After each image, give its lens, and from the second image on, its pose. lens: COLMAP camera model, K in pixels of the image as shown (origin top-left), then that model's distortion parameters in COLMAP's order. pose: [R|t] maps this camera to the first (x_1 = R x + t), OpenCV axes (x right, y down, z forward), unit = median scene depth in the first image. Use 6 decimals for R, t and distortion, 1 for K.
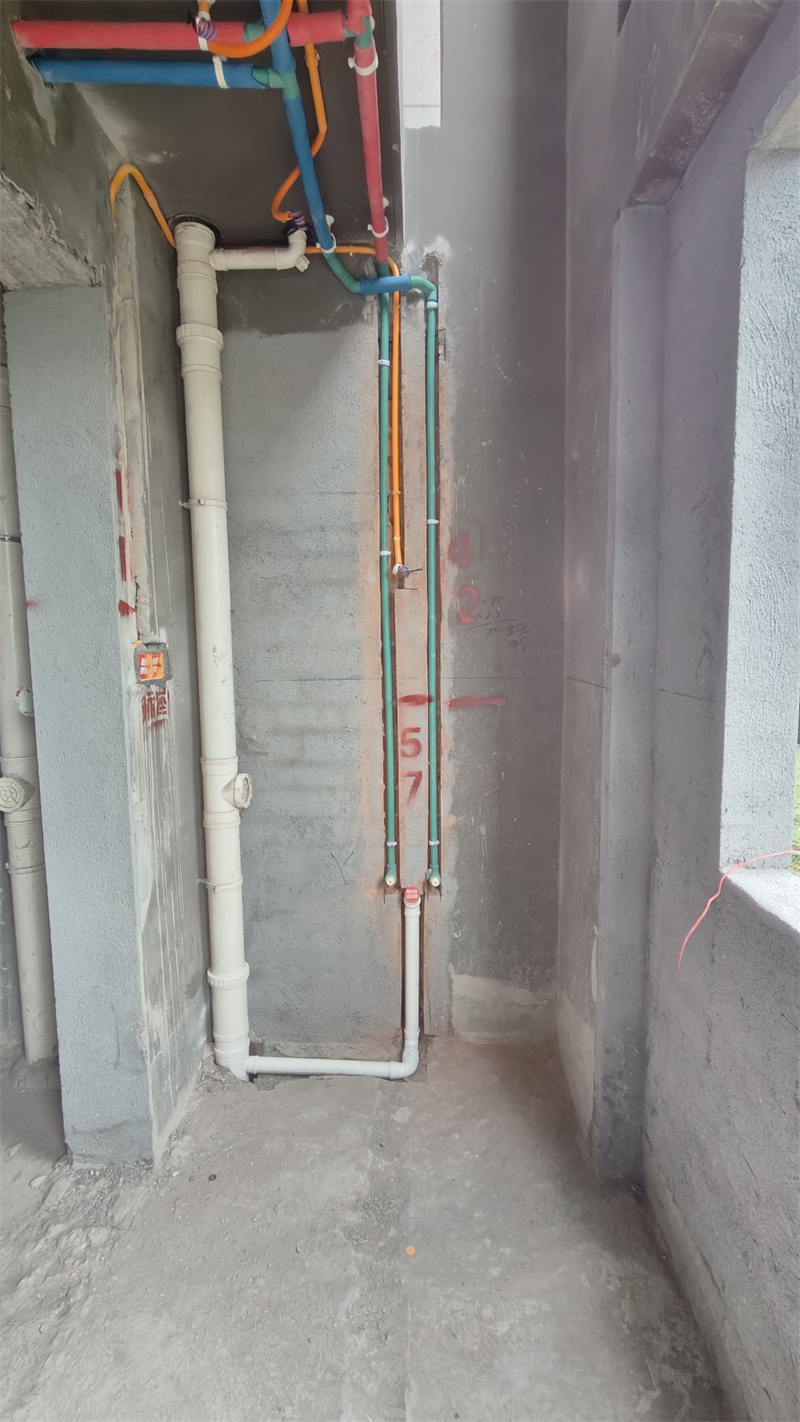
lens RADIAL K [[644.4, 0, 403.0], [0, 644.4, 713.3], [0, 0, 1]] dist [-0.002294, 0.001039]
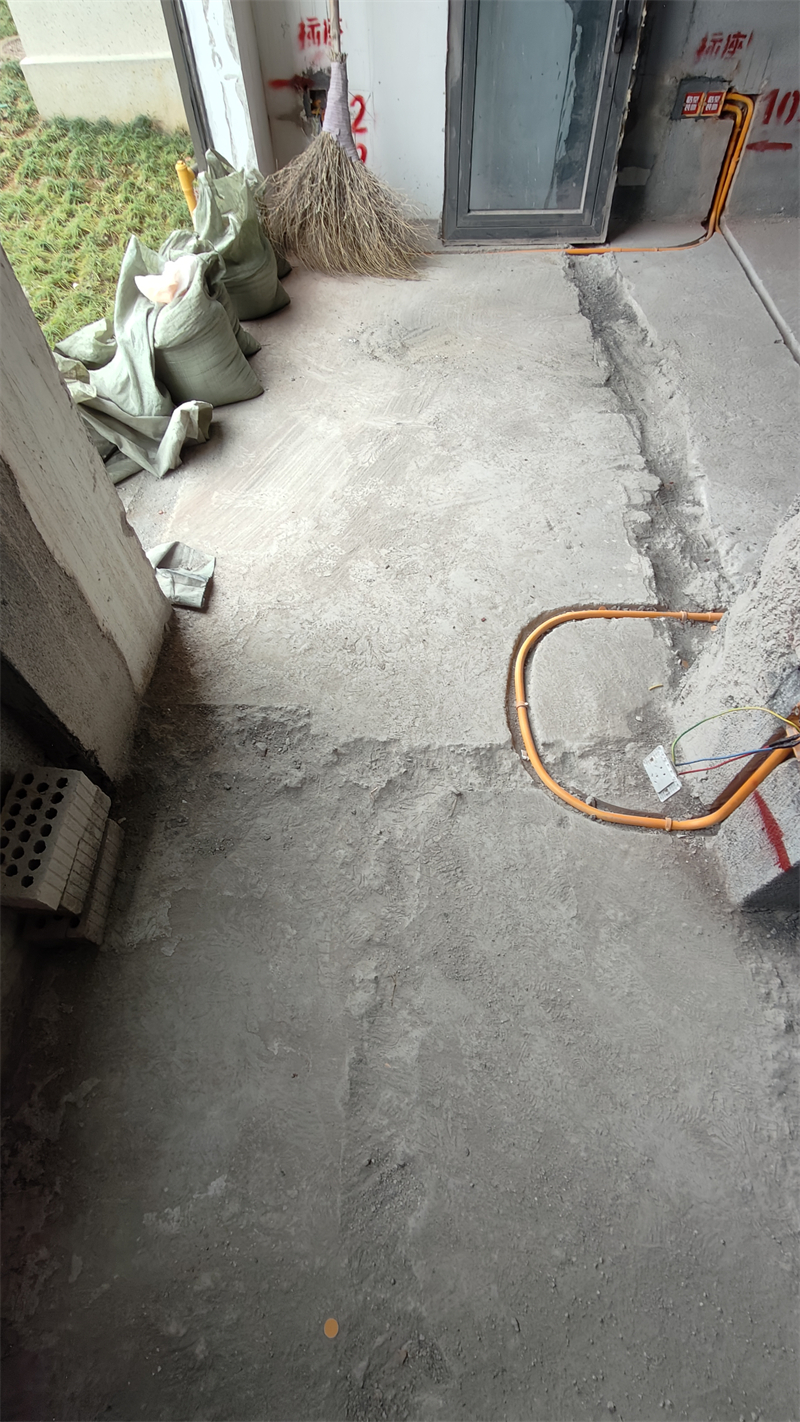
lens RADIAL K [[644.4, 0, 403.0], [0, 644.4, 713.3], [0, 0, 1]] dist [-0.002294, 0.001039]
pose [[-0.999717, 0.016851, 0.016786, -0.054421], [0.022597, 0.452654, 0.891400, 0.019926], [0.007423, 0.891527, -0.452906, 0.539044]]
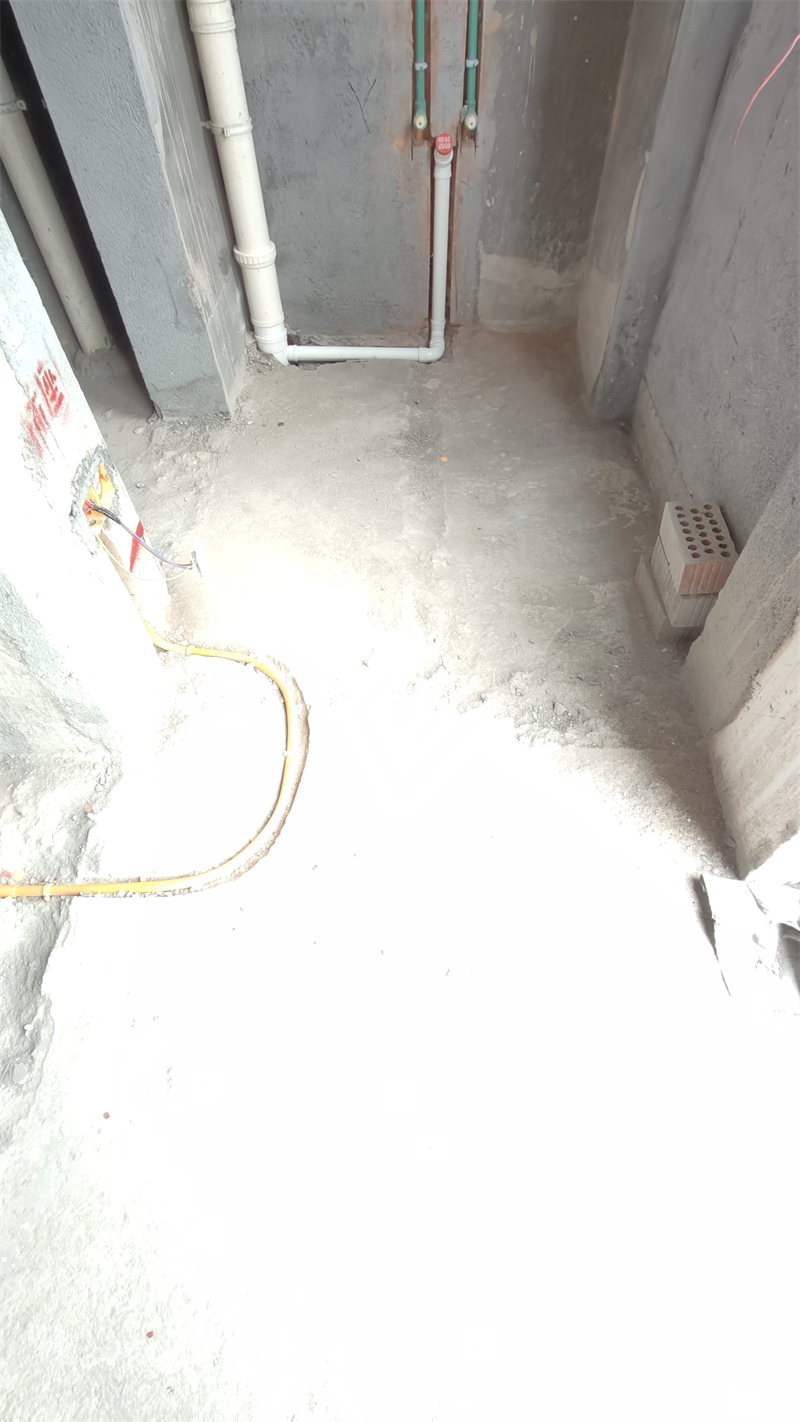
lens RADIAL K [[644.4, 0, 403.0], [0, 644.4, 713.3], [0, 0, 1]] dist [-0.002294, 0.001039]
pose [[0.999825, -0.018502, -0.002776, -0.055782], [0.014243, 0.656523, 0.754171, 0.128584], [-0.012131, -0.754079, 0.656672, -0.180310]]
